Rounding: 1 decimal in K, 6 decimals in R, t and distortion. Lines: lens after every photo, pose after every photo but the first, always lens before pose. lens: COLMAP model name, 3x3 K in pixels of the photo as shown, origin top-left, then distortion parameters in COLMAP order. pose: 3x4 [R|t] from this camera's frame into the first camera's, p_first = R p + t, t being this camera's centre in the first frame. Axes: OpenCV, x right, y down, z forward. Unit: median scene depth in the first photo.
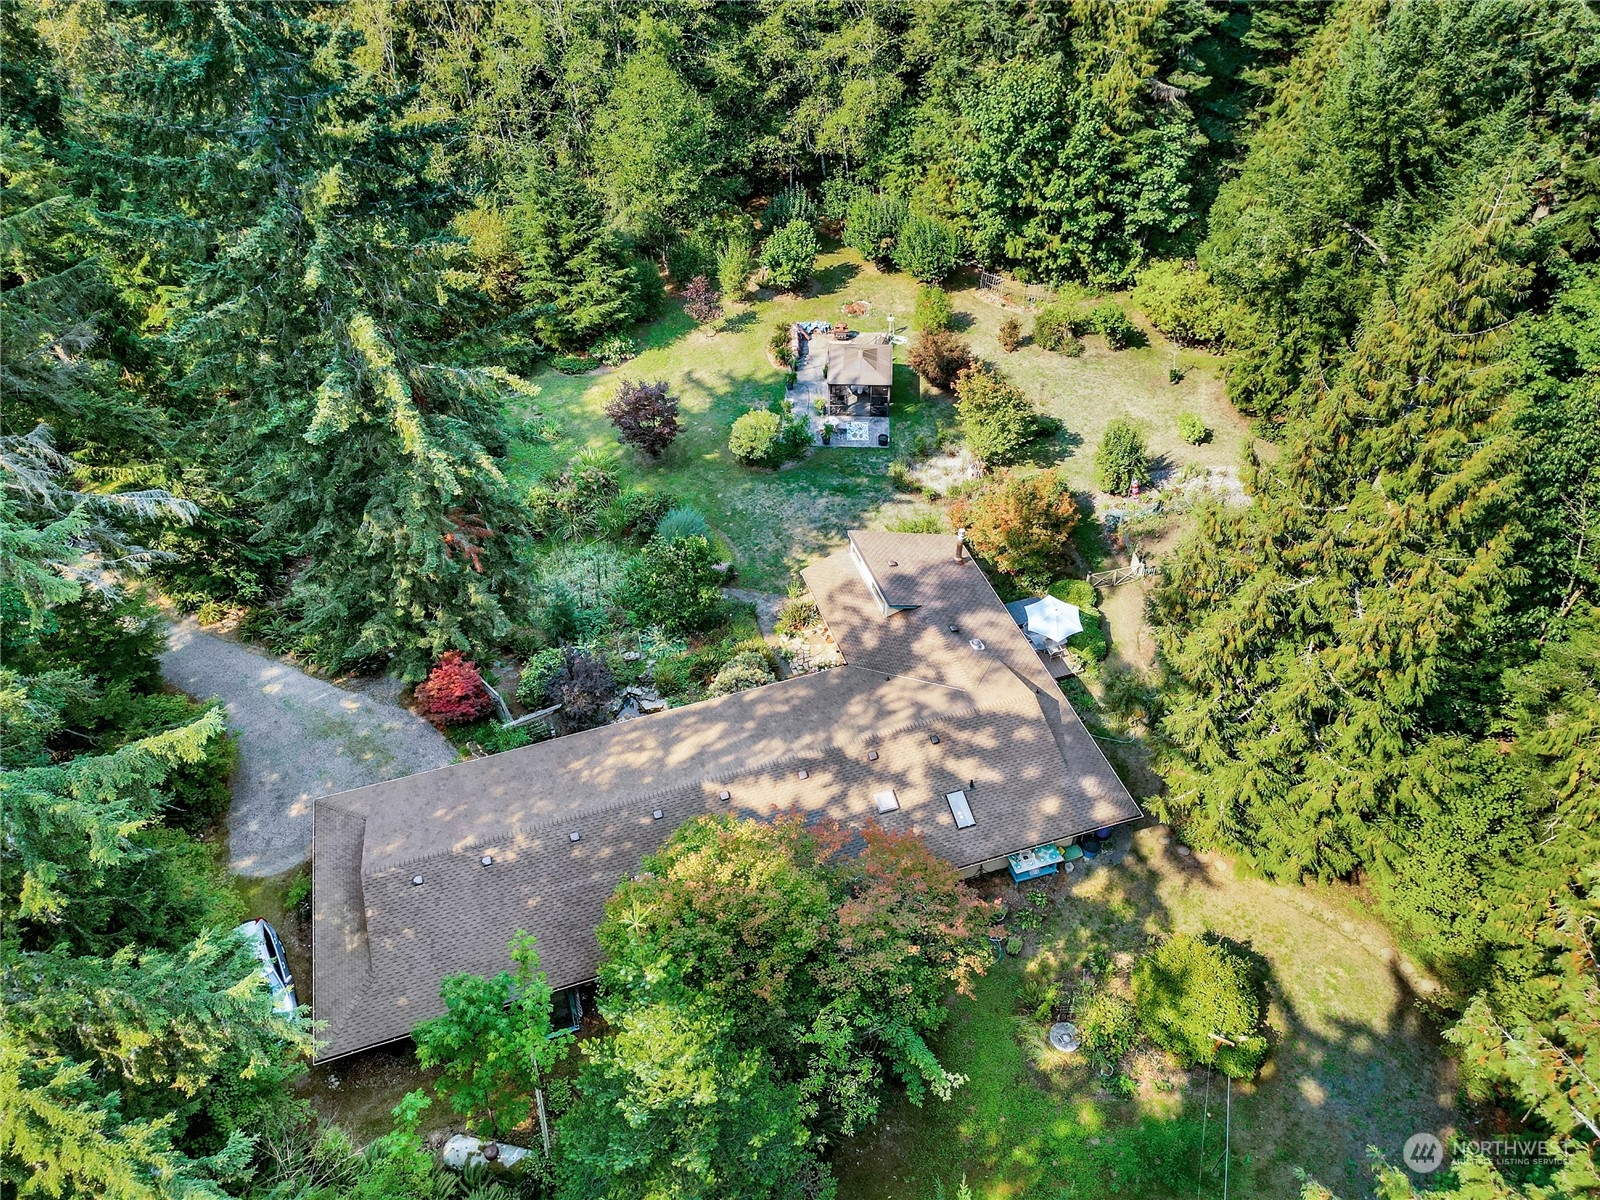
lens RADIAL K [[1143.1, 0, 809.9], [0, 1143.1, 604.3], [0, 0, 1]] dist [0.058648, -0.037413]
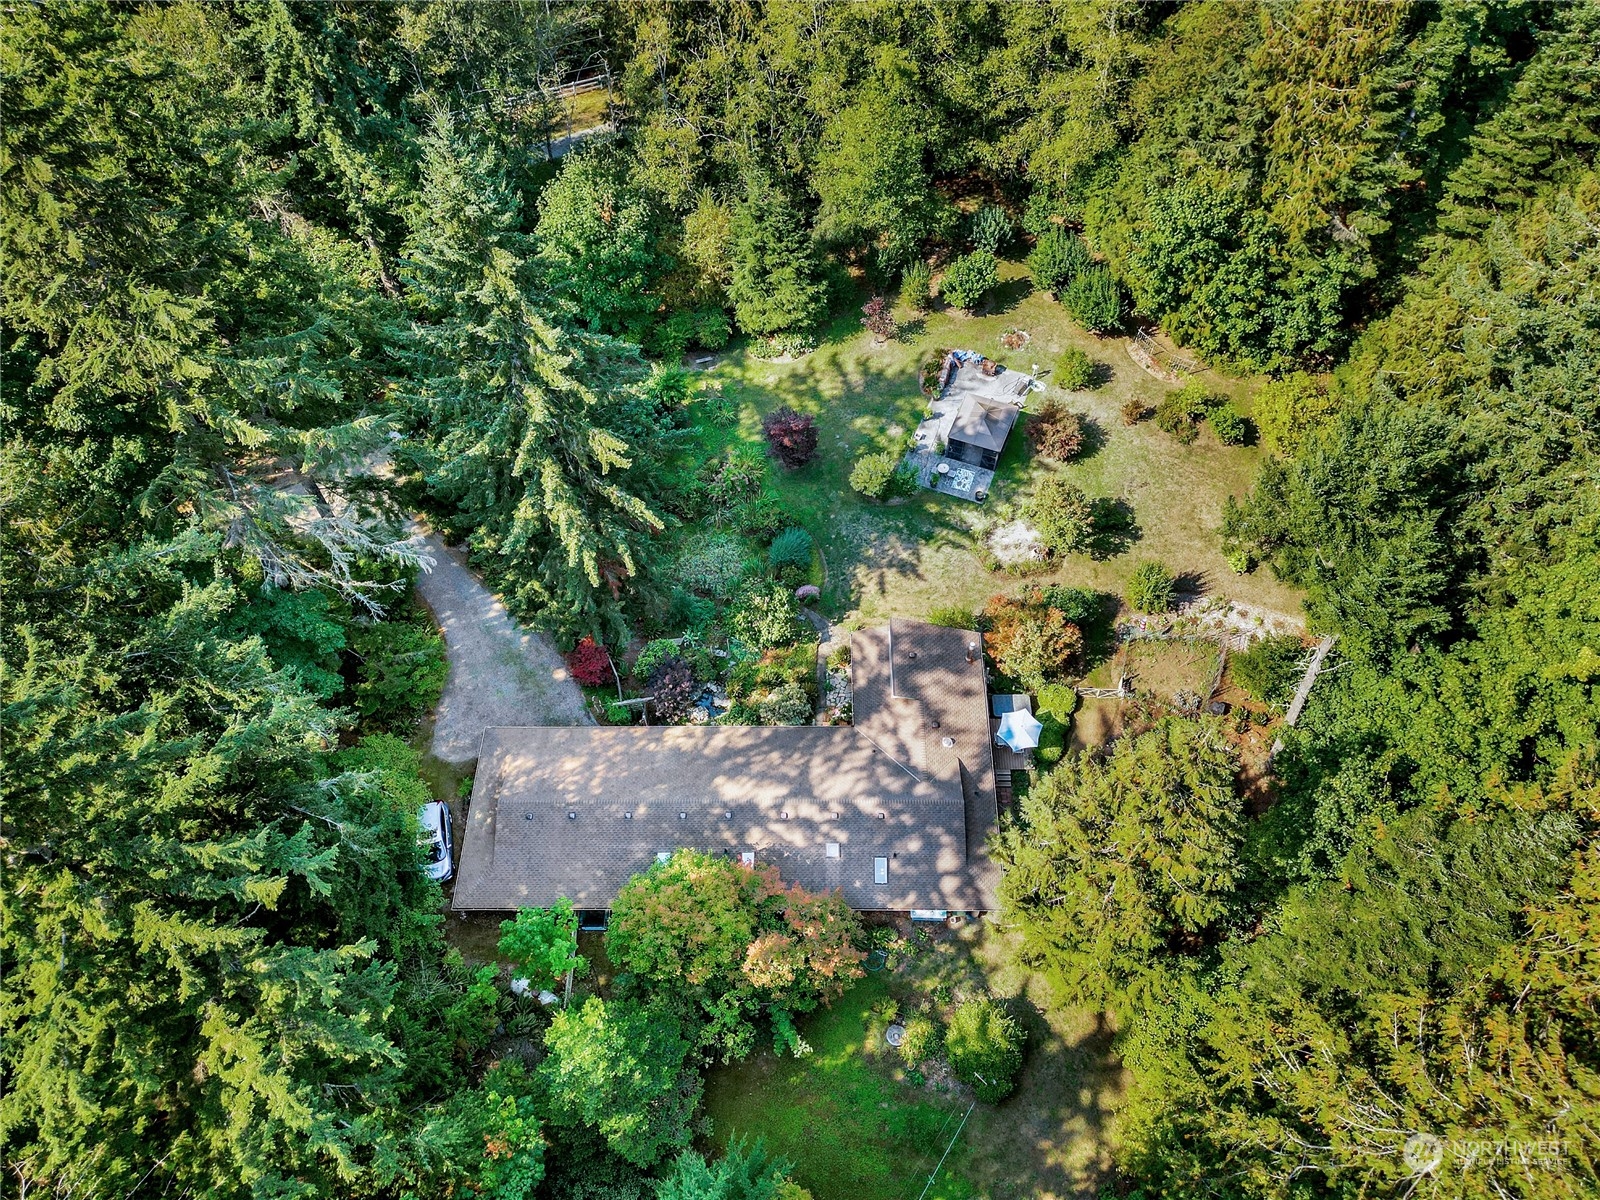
lens RADIAL K [[1143.1, 0, 794.2], [0, 1143.1, 608.0], [0, 0, 1]] dist [0.058648, -0.037413]
pose [[0.947670, 0.269289, -0.171481, 0.111490], [-0.217838, 0.938096, 0.269301, -0.298735], [0.233386, -0.217853, 0.947666, -0.197805]]
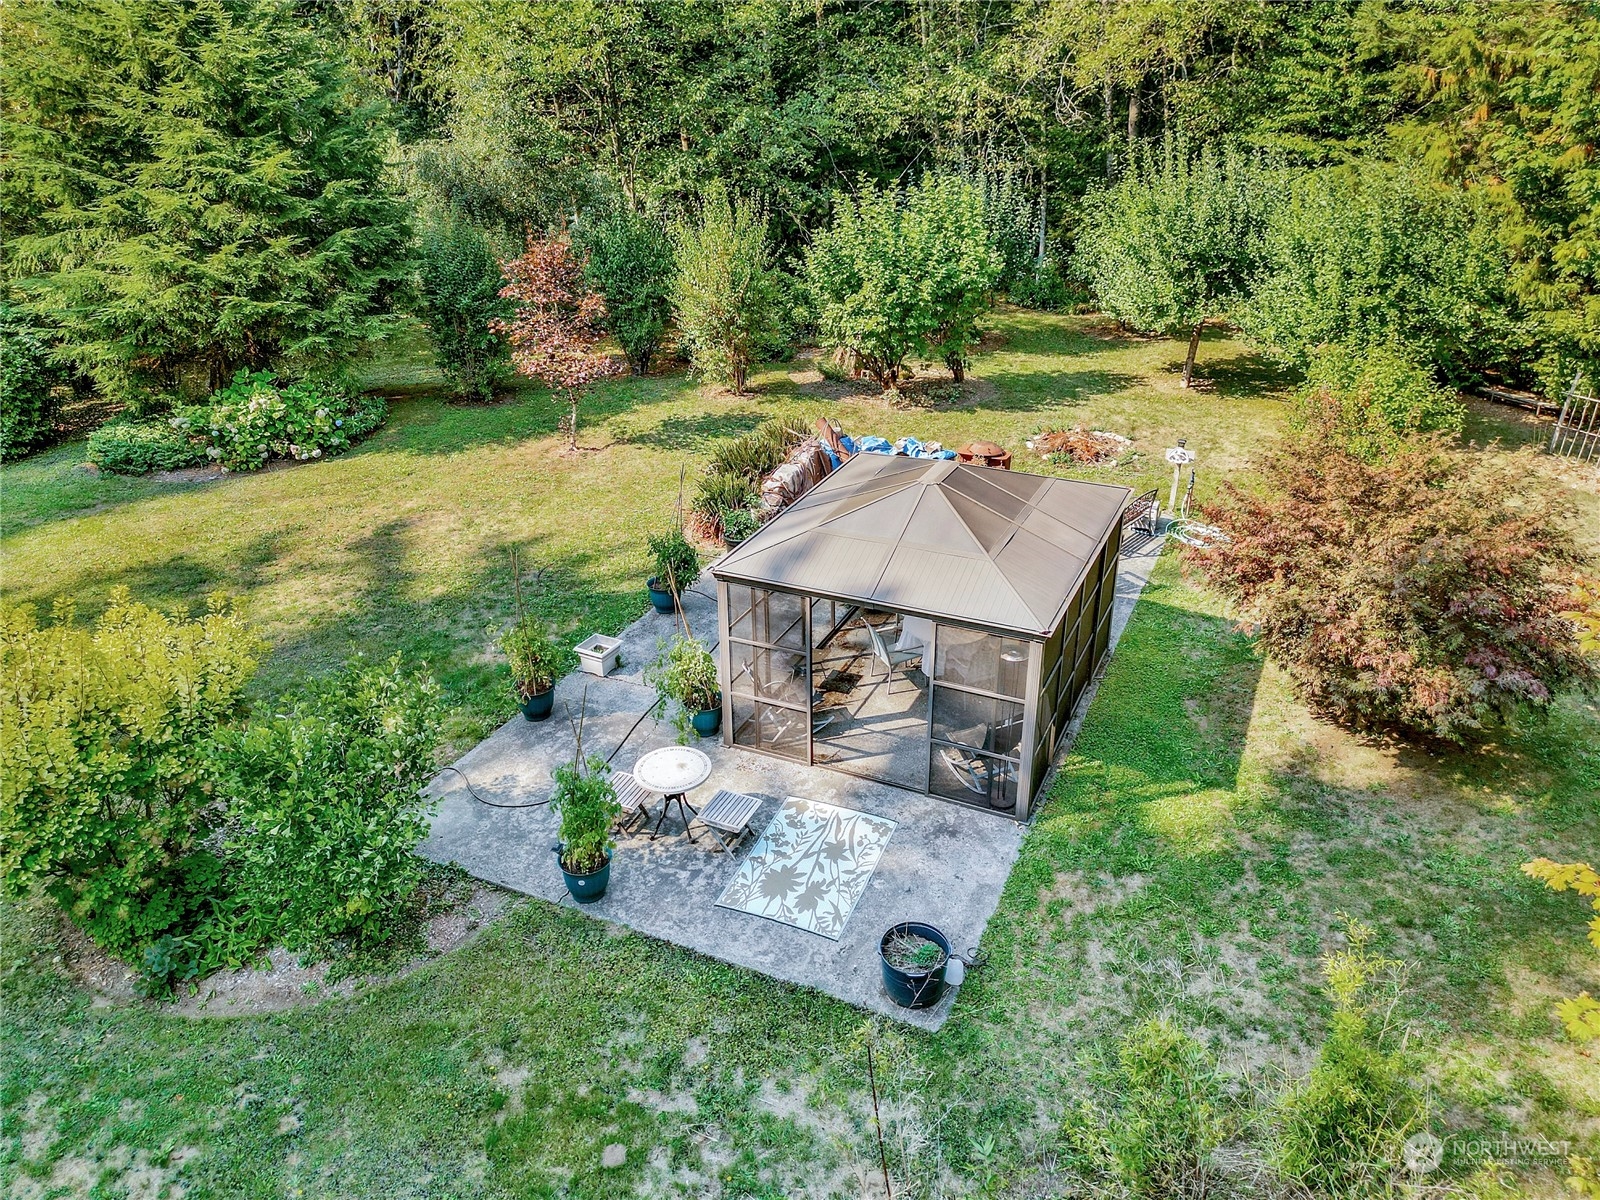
lens RADIAL K [[1143.1, 0, 796.9], [0, 1143.1, 604.2], [0, 0, 1]] dist [0.058648, -0.037413]
pose [[0.929539, 0.164284, -0.330102, 0.086624], [-0.254997, 0.933072, -0.253680, -0.138267], [0.266333, 0.319981, 0.909219, 0.804188]]
